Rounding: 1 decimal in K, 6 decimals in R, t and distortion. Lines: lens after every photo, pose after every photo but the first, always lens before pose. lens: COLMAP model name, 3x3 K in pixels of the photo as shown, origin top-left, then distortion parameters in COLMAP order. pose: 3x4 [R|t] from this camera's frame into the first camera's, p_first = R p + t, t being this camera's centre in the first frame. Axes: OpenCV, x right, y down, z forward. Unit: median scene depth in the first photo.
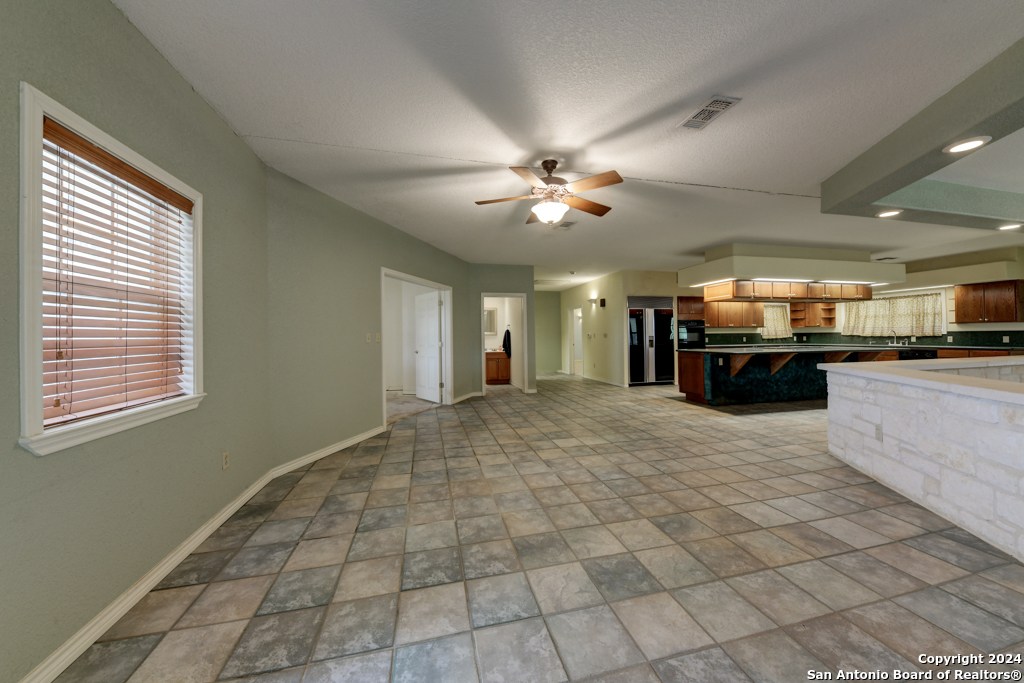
lens RADIAL K [[356.3, 0, 513.4], [0, 356.3, 332.3], [0, 0, 1]] dist [0.014488, -0.008463]
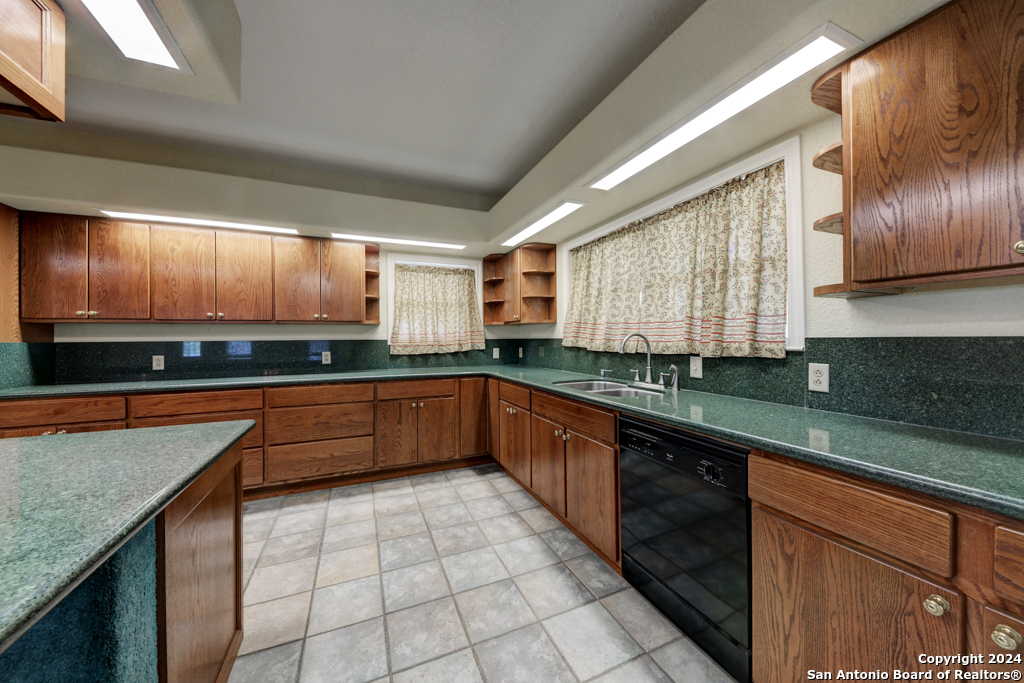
lens RADIAL K [[356.5, 0, 512.6], [0, 356.5, 340.5], [0, 0, 1]] dist [0.012013, -0.008203]
pose [[0.986390, -0.000168, 0.164421, 0.890383], [-0.002513, 0.999867, 0.016099, -0.003279], [-0.164402, -0.016293, 0.986259, 0.725024]]
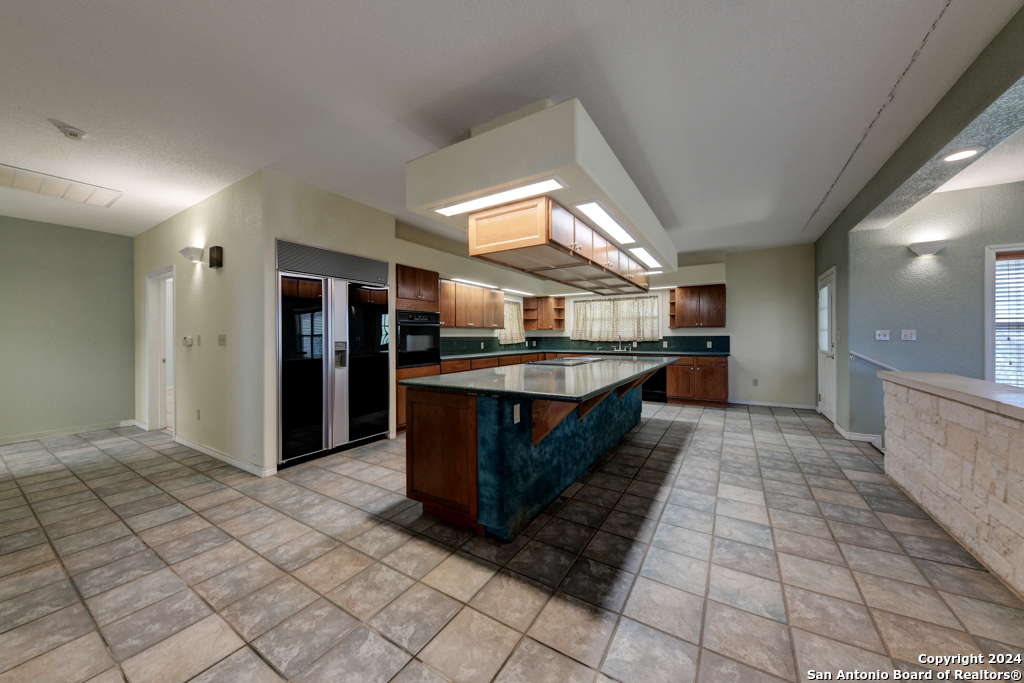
lens RADIAL K [[356.5, 0, 512.6], [0, 356.5, 340.5], [0, 0, 1]] dist [0.012013, -0.008203]
pose [[0.715578, -0.000347, 0.698533, 0.225843], [-0.010939, 0.999872, 0.011702, 0.001658], [-0.698448, -0.016015, 0.715482, 0.524106]]
